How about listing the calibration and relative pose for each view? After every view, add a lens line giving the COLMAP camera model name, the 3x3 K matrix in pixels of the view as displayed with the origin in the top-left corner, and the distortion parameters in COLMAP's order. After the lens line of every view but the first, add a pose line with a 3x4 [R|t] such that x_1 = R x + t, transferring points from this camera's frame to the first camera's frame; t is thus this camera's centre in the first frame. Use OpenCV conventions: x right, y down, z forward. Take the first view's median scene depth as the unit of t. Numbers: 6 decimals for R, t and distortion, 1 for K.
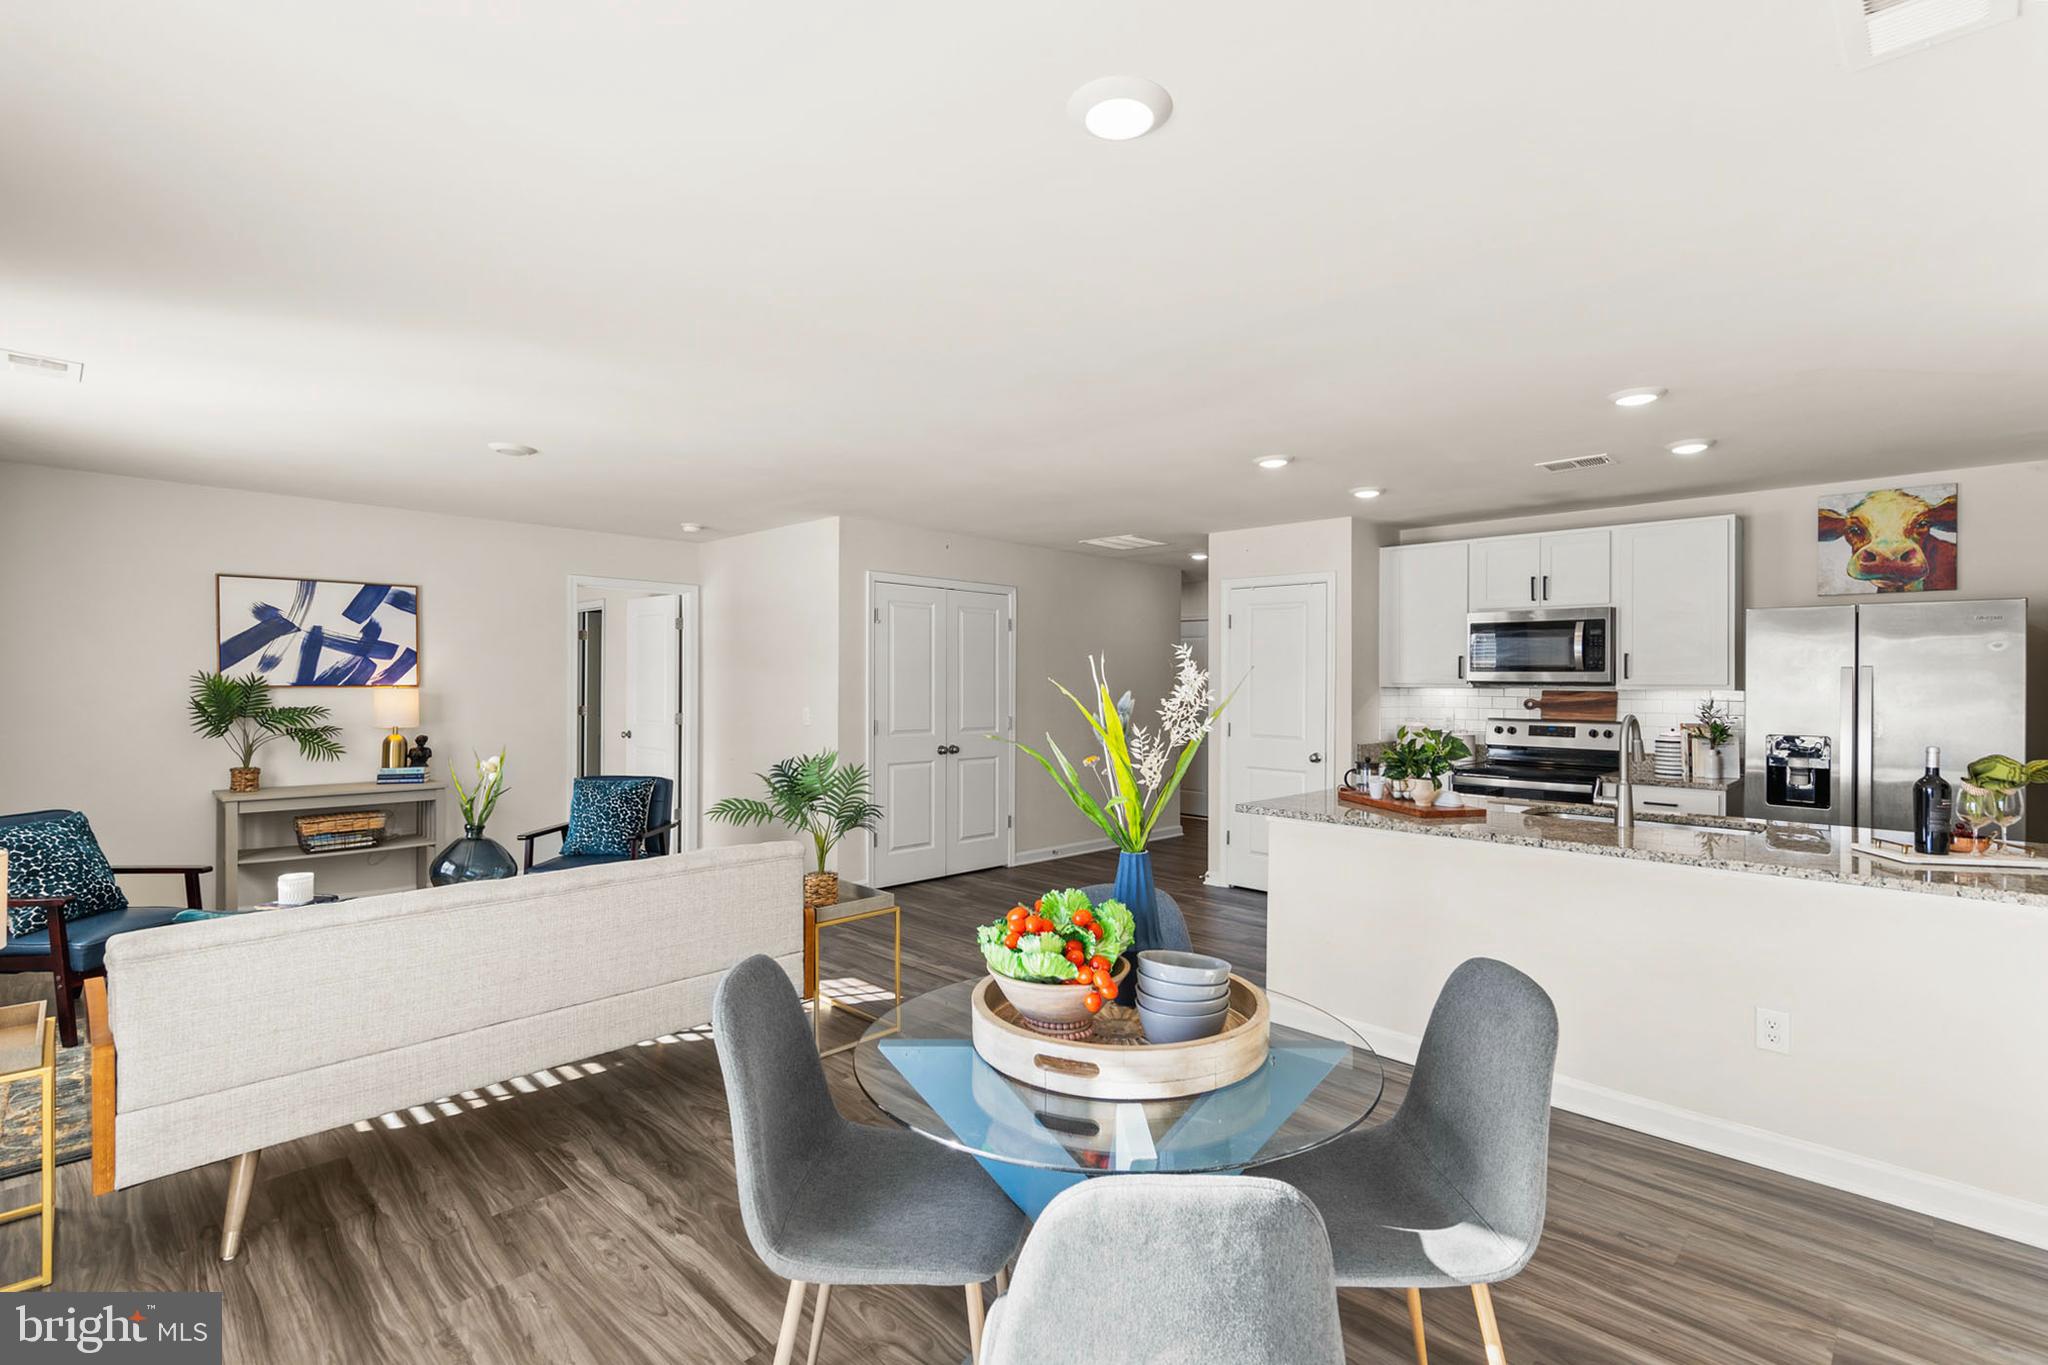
lens RADIAL K [[954.5, 0, 1053.8], [0, 954.5, 686.6], [0, 0, 1]] dist [0.003226, -0.000165]
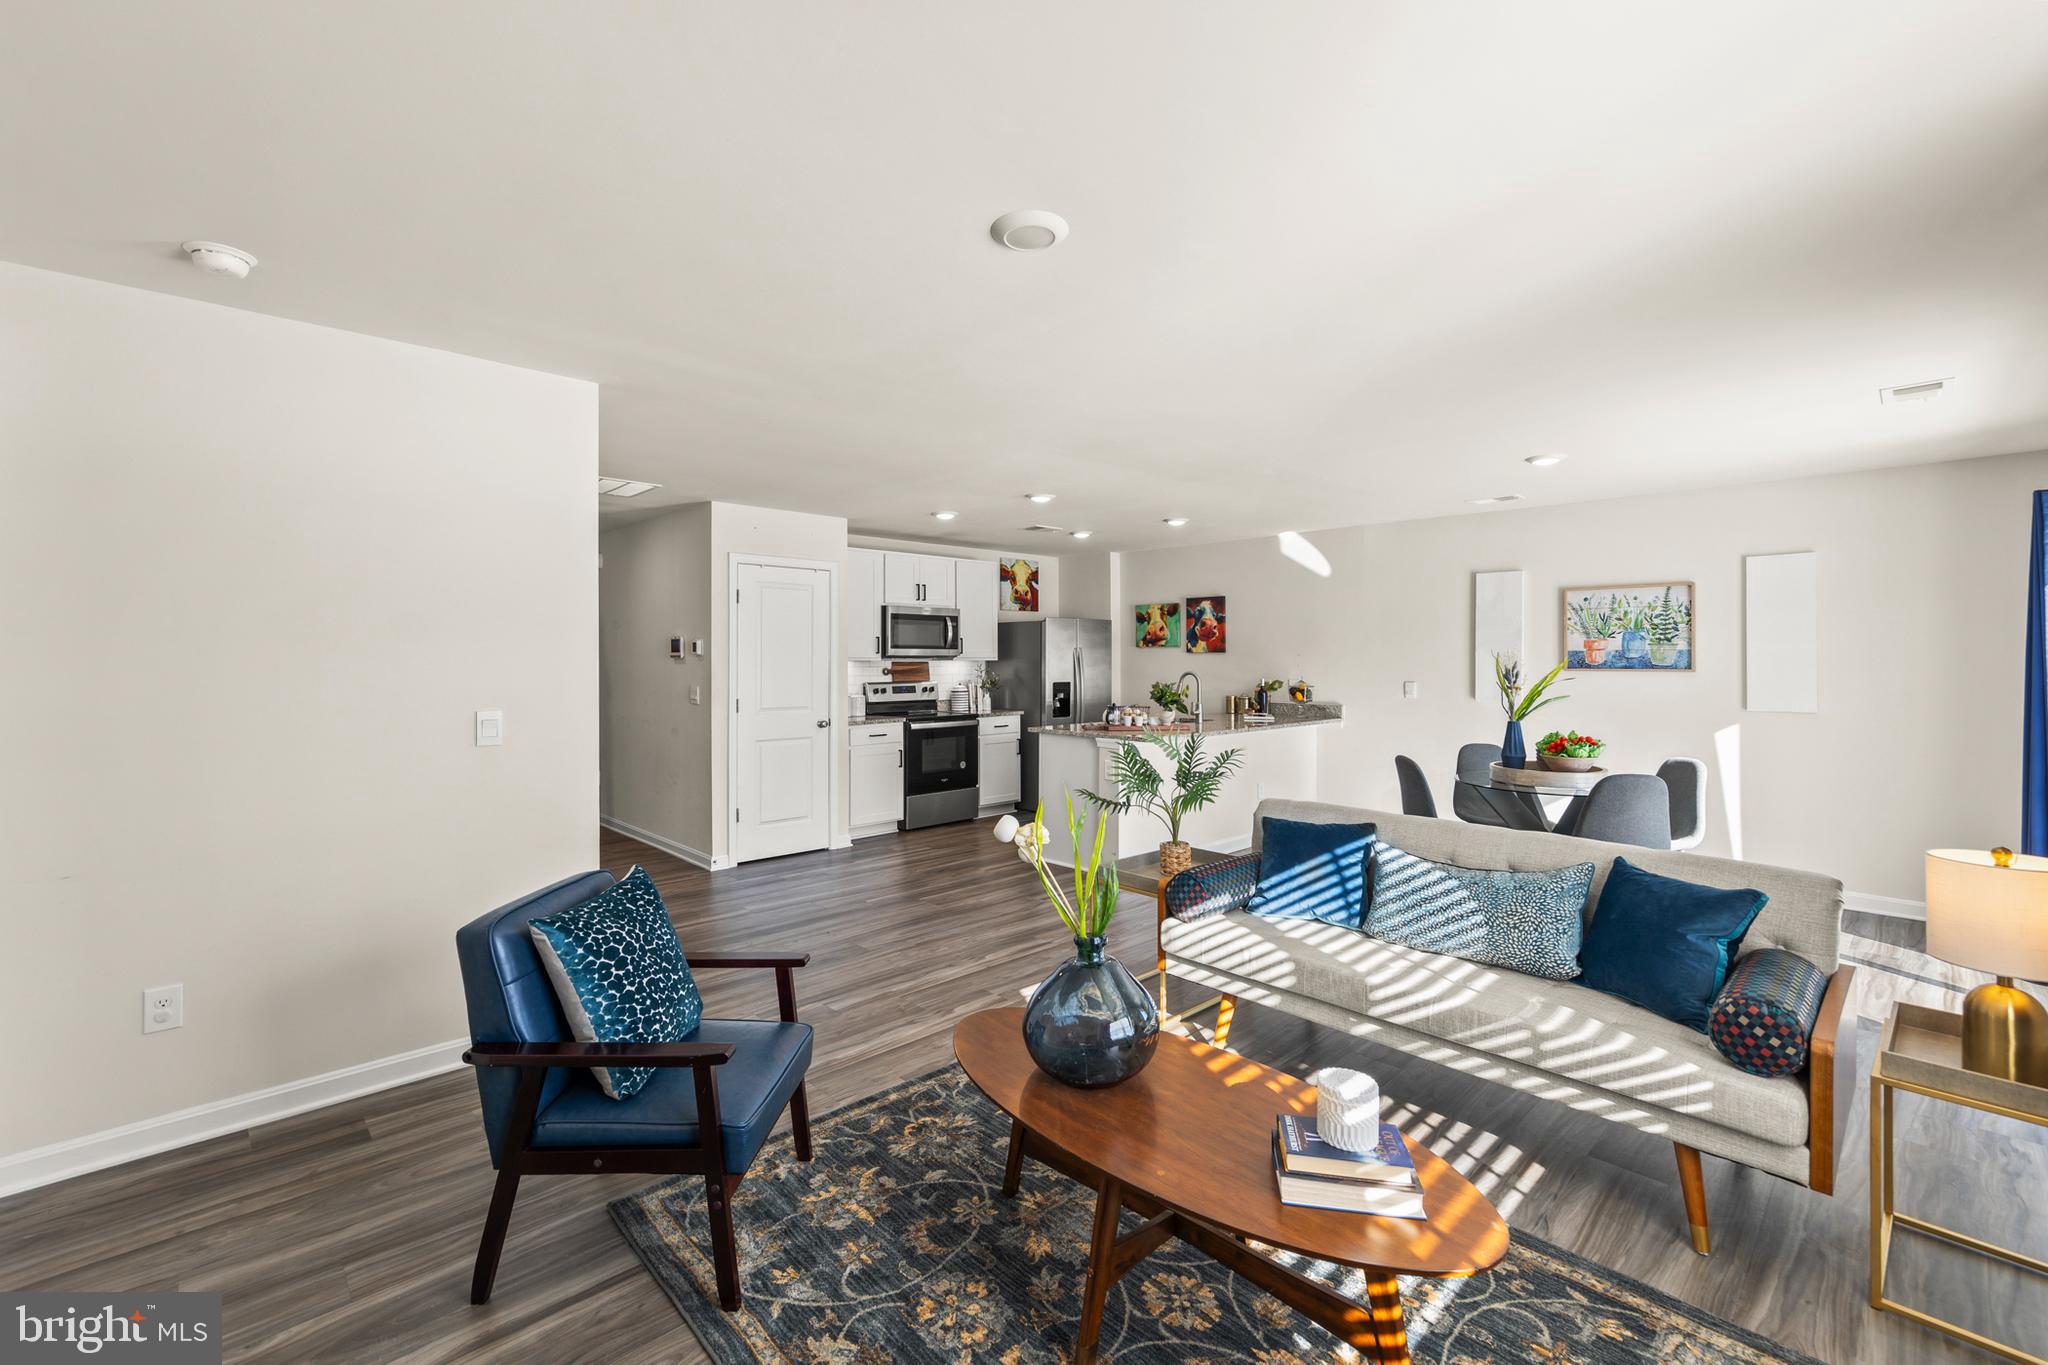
lens RADIAL K [[889.4, 0, 1023.0], [0, 889.4, 665.4], [0, 0, 1]] dist [0.017777, -0.002987]
pose [[0.045474, -0.016778, 0.998825, -0.843156], [0.004051, 0.999854, 0.016610, -0.012354], [-0.998957, 0.003291, 0.045535, 0.772175]]
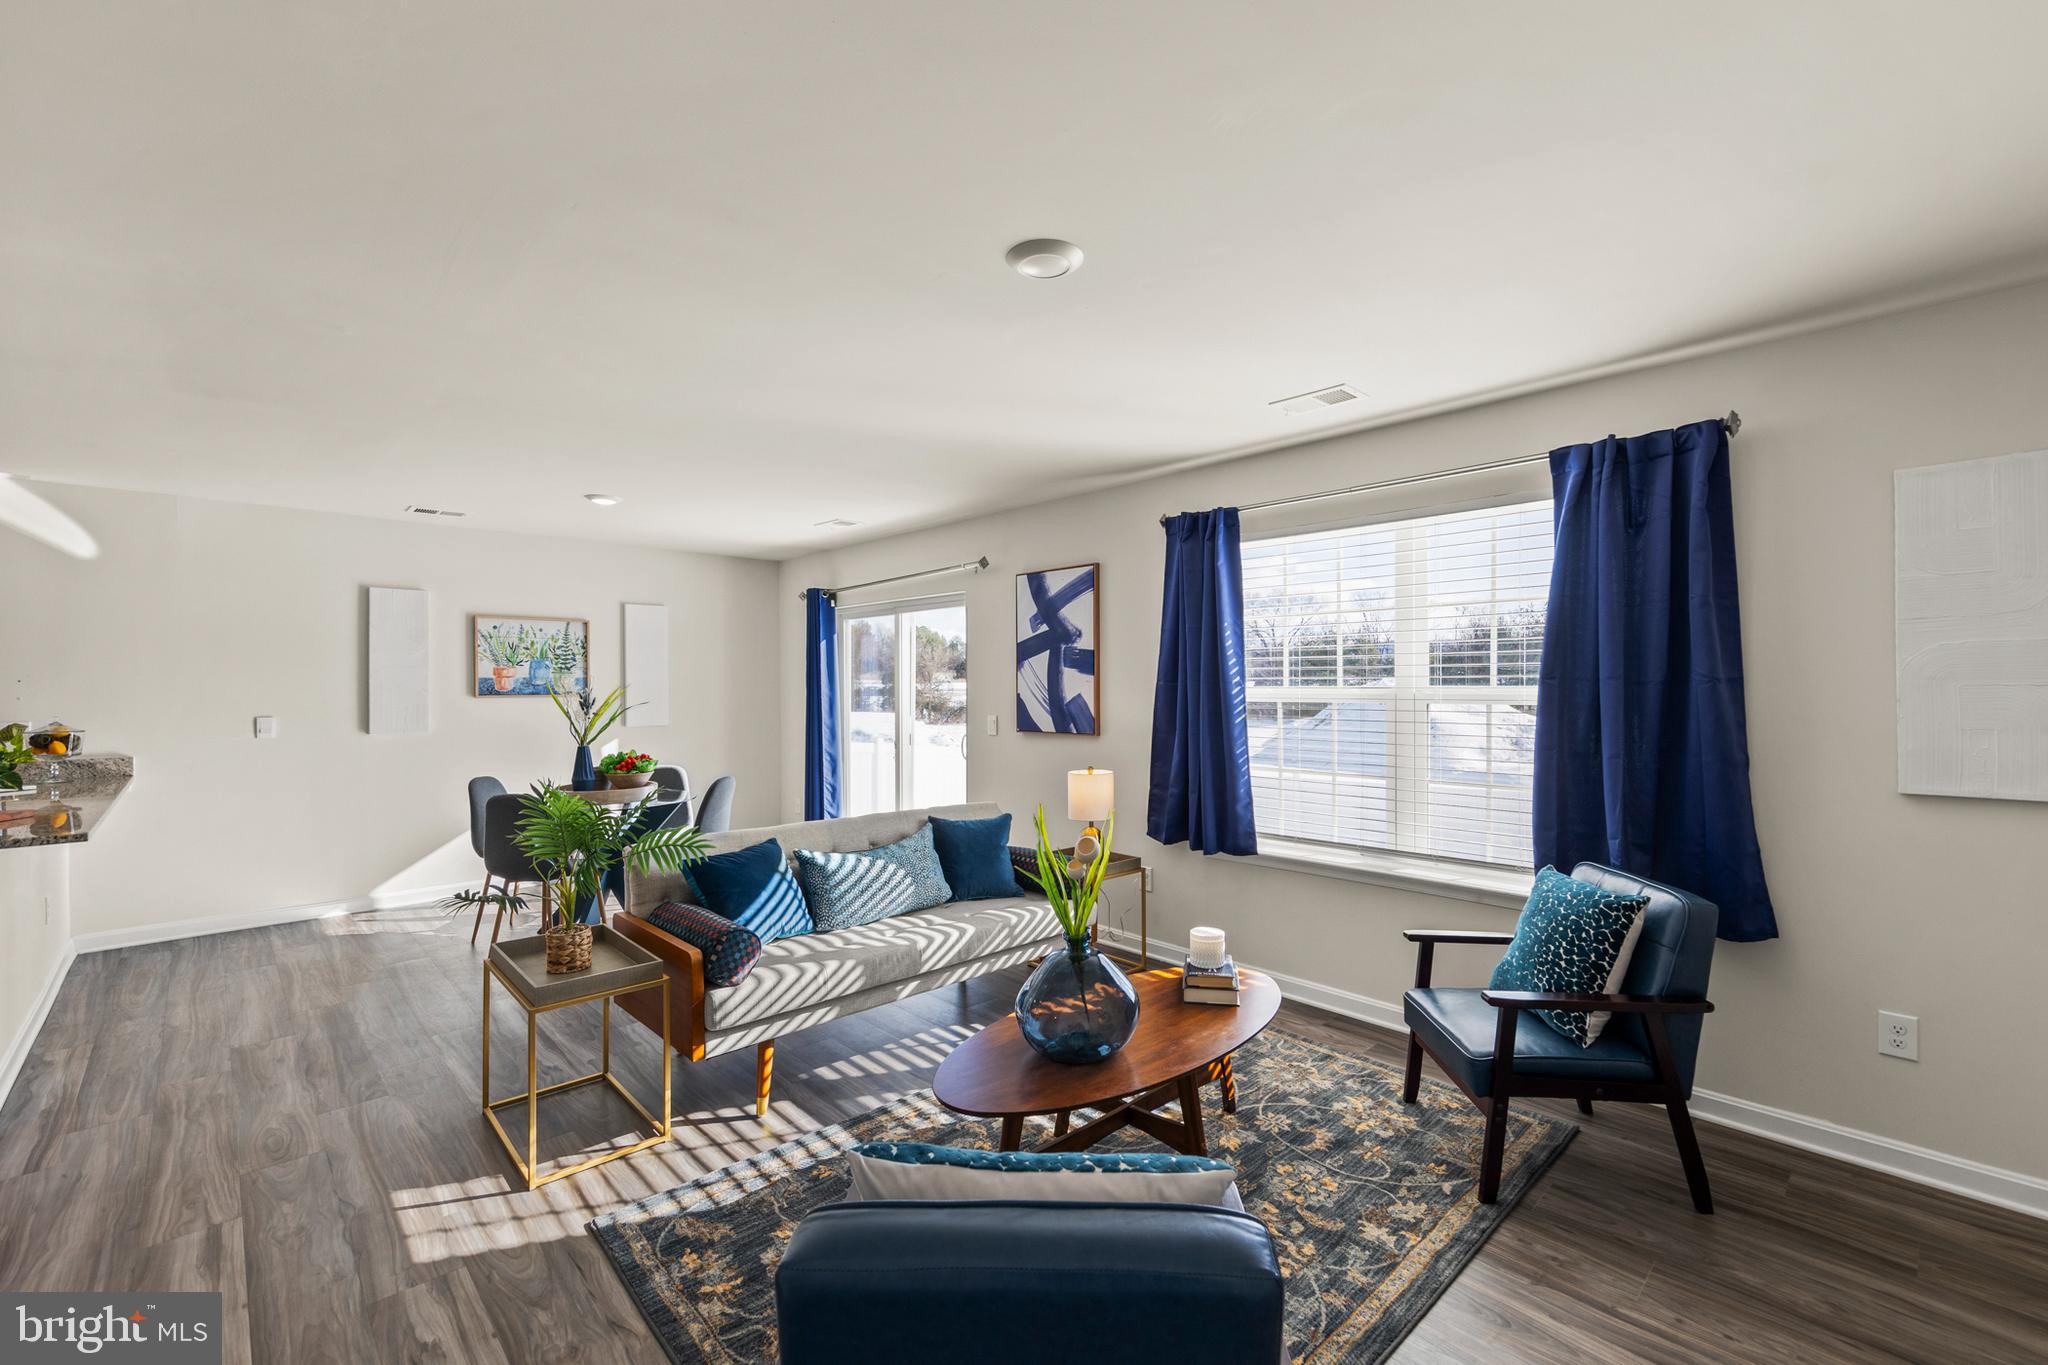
lens RADIAL K [[889.4, 0, 1037.1], [0, 889.4, 681.1], [0, 0, 1]] dist [0.017777, -0.002987]
pose [[-0.998214, -0.005319, 0.059508, -0.466956], [-0.005258, 0.999985, 0.001179, -0.010382], [-0.059513, 0.000864, -0.998227, 1.192637]]
